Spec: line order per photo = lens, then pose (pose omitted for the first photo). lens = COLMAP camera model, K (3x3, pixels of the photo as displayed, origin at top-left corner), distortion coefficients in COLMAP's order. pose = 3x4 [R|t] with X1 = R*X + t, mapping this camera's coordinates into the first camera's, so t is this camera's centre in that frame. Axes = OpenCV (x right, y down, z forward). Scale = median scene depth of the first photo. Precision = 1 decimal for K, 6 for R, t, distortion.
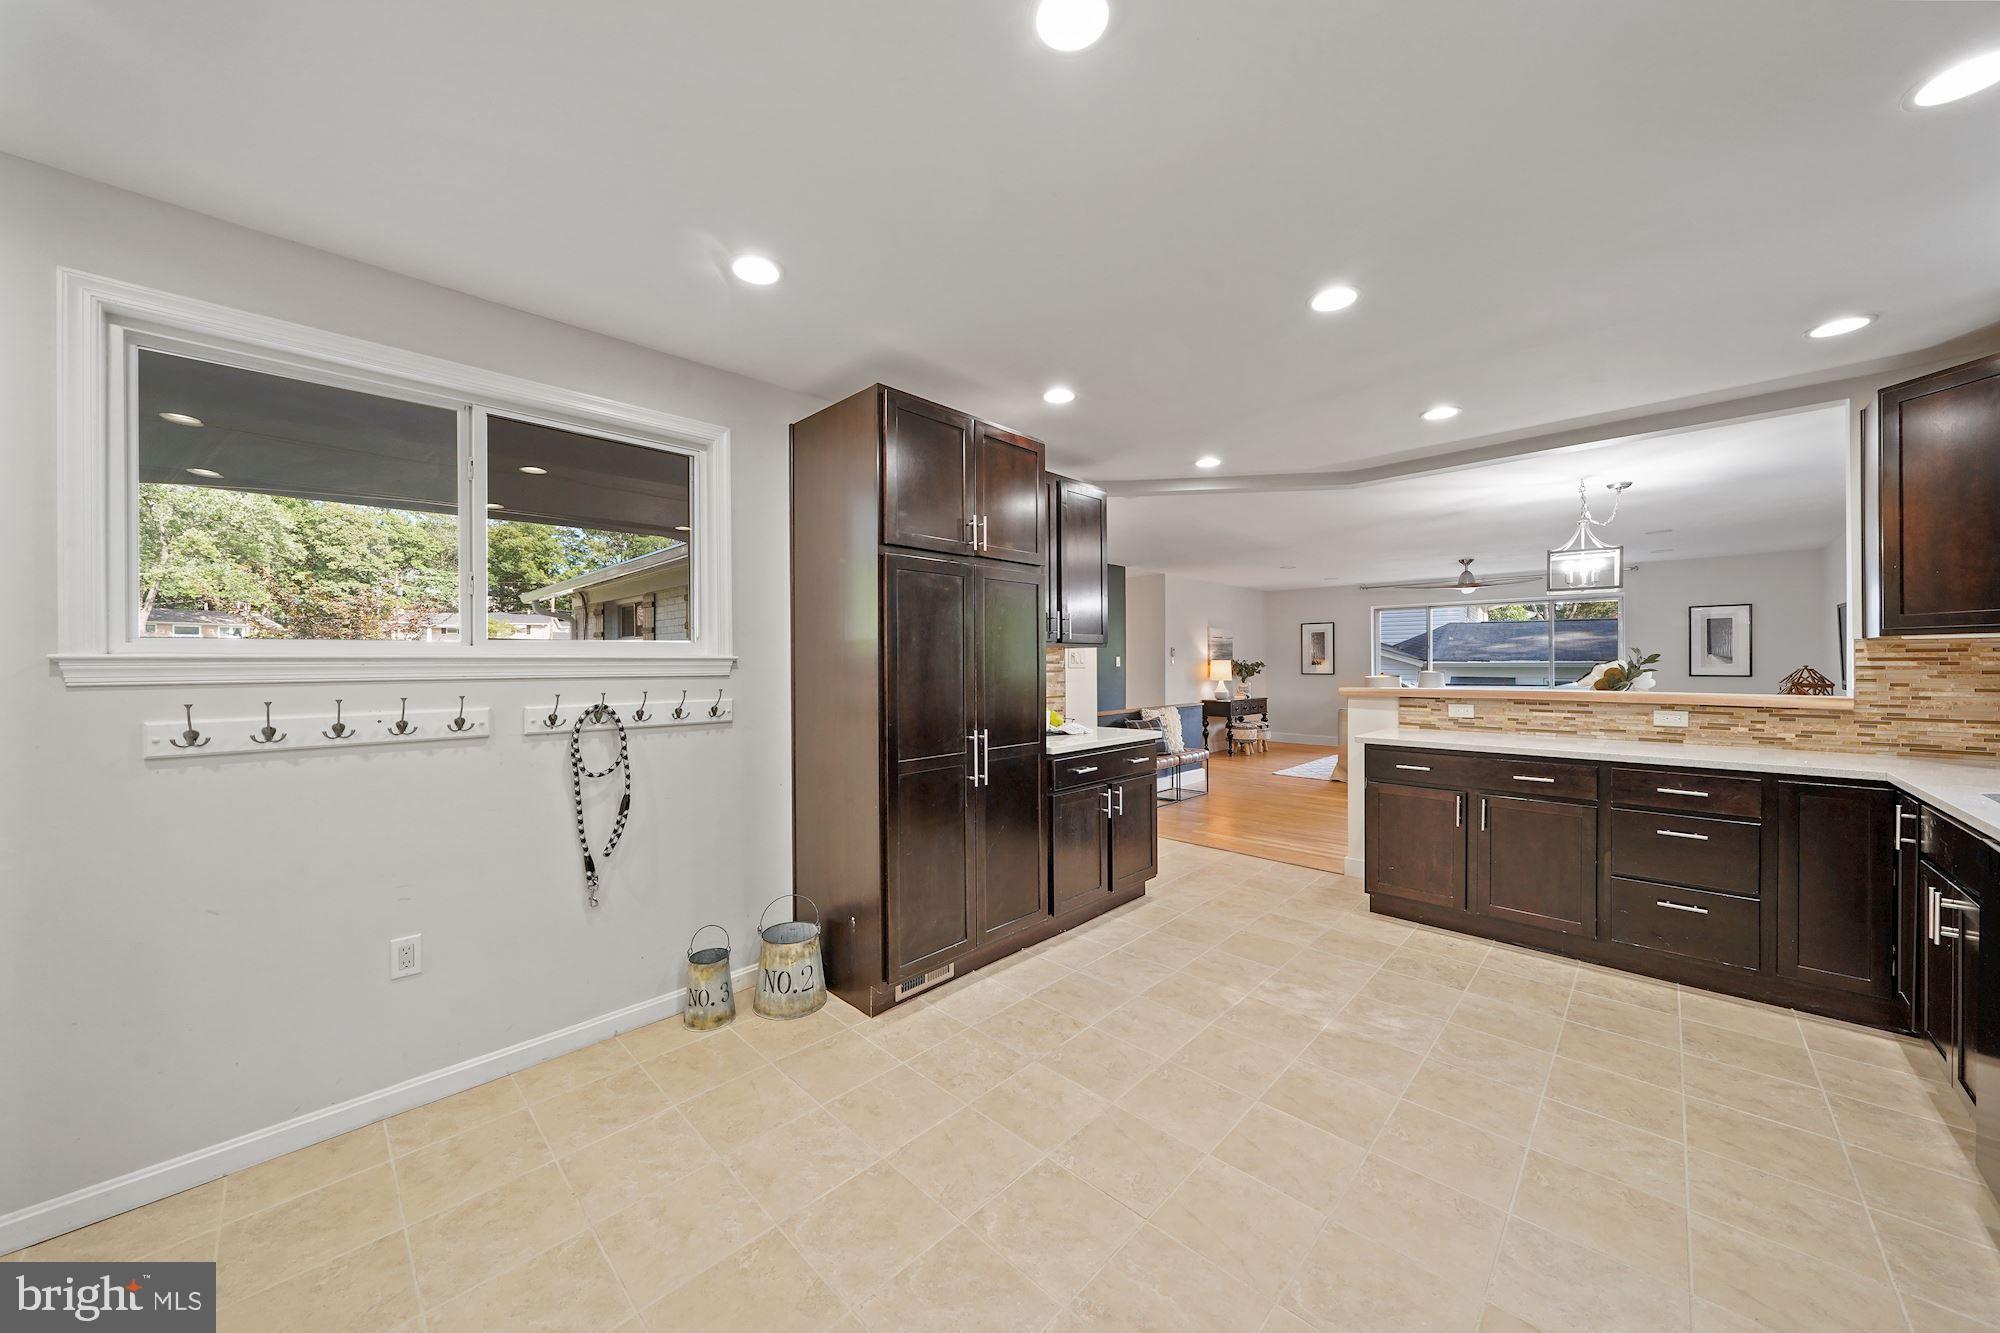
lens RADIAL K [[684.9, 0, 1000.8], [0, 684.9, 663.6], [0, 0, 1]] dist [-0.003352, 0.000030]
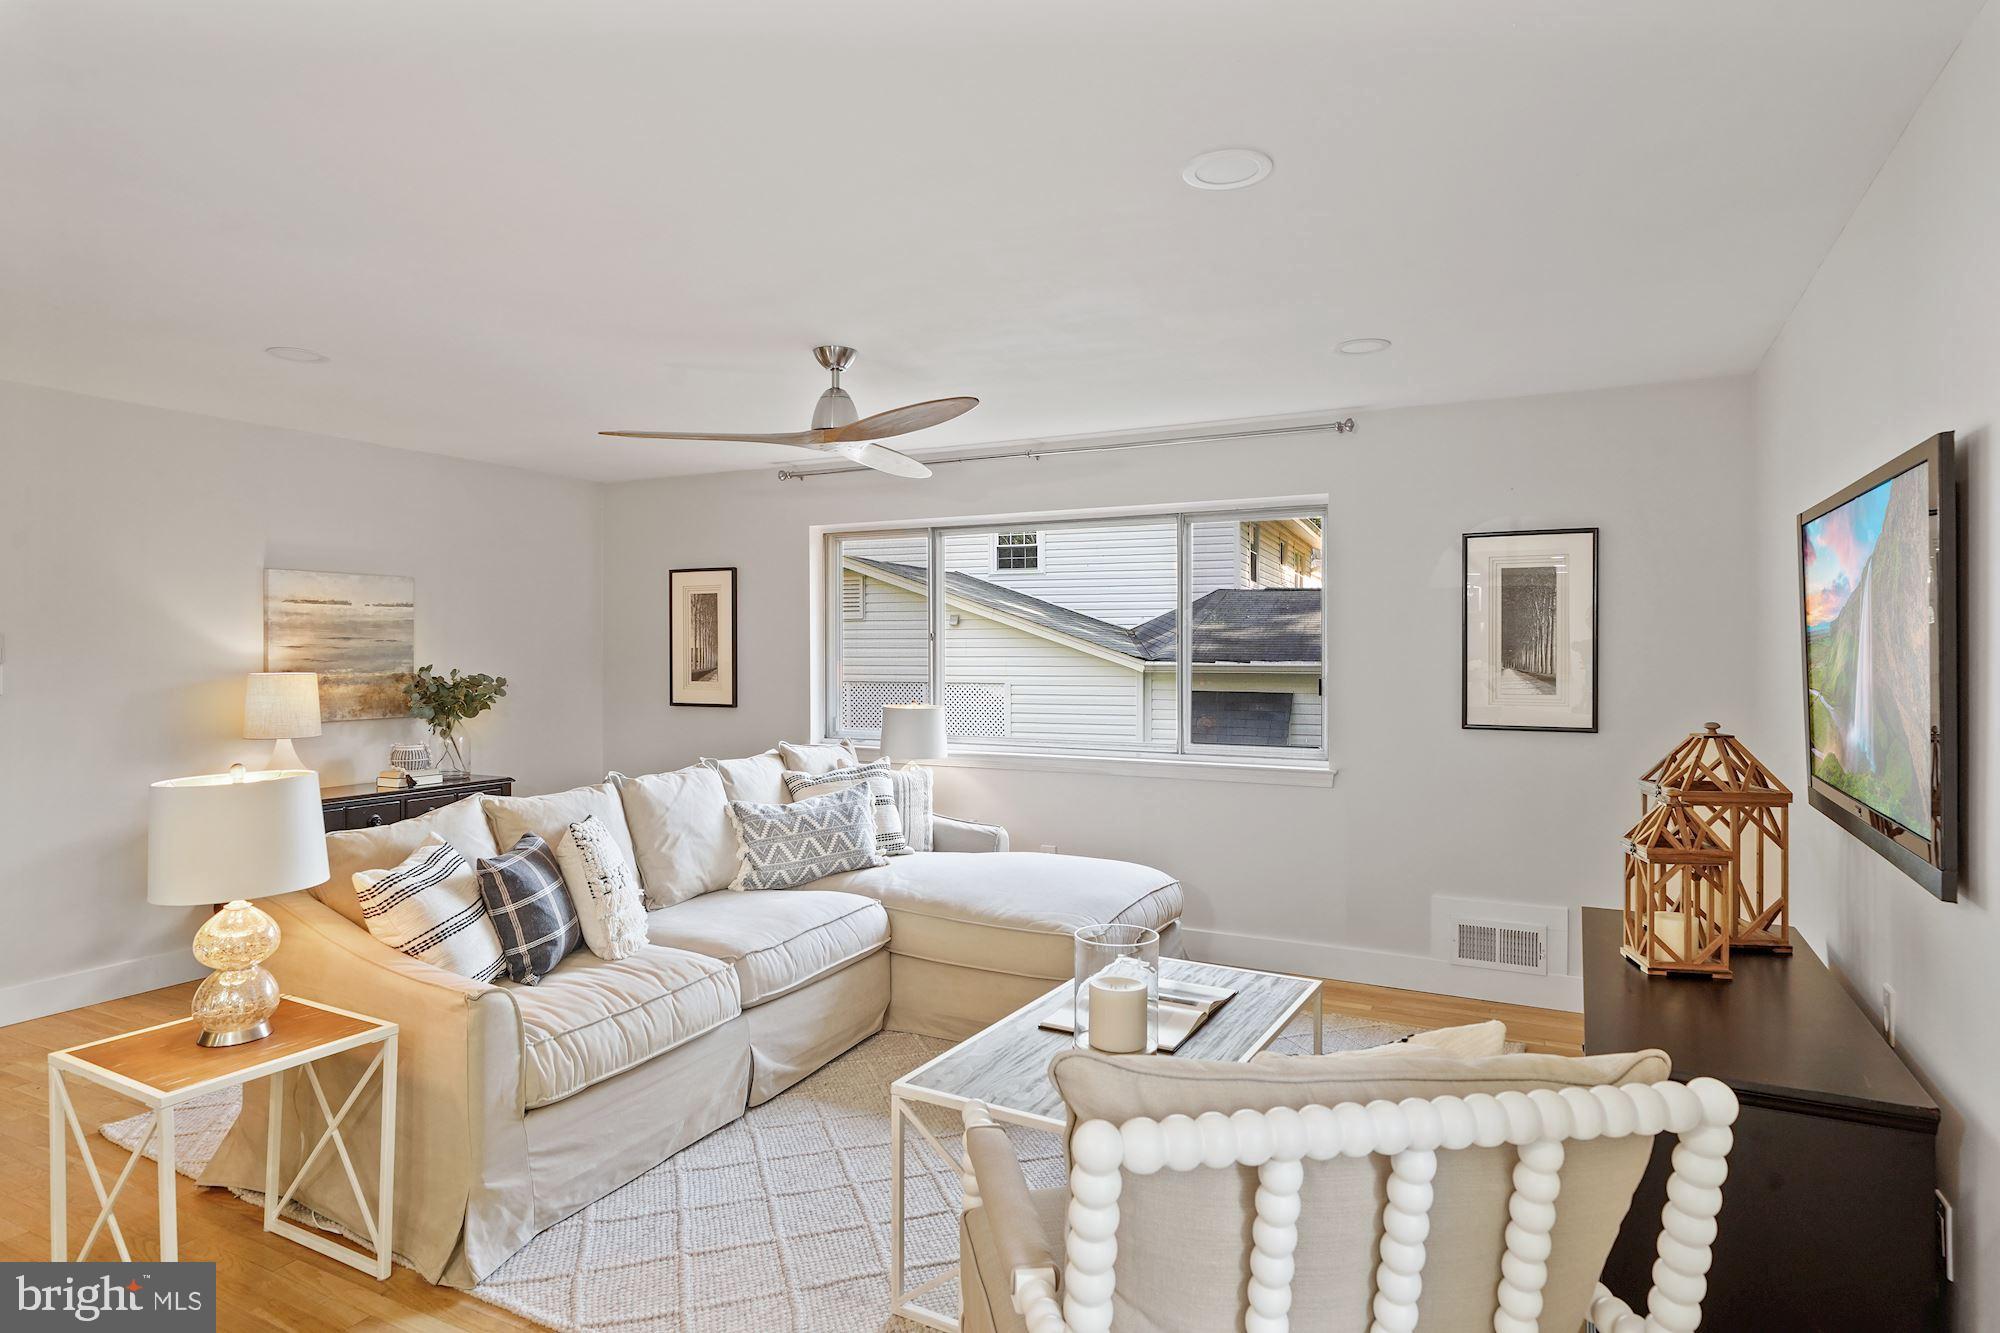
lens RADIAL K [[1101.7, 0, 1001.2], [0, 1101.7, 658.2], [0, 0, 1]] dist [-0.000687, -0.003747]
pose [[0.956673, 0.003597, 0.291142, 1.364641], [-0.005199, 0.999975, 0.004731, -0.044410], [-0.291117, -0.006039, 0.956668, 1.157298]]
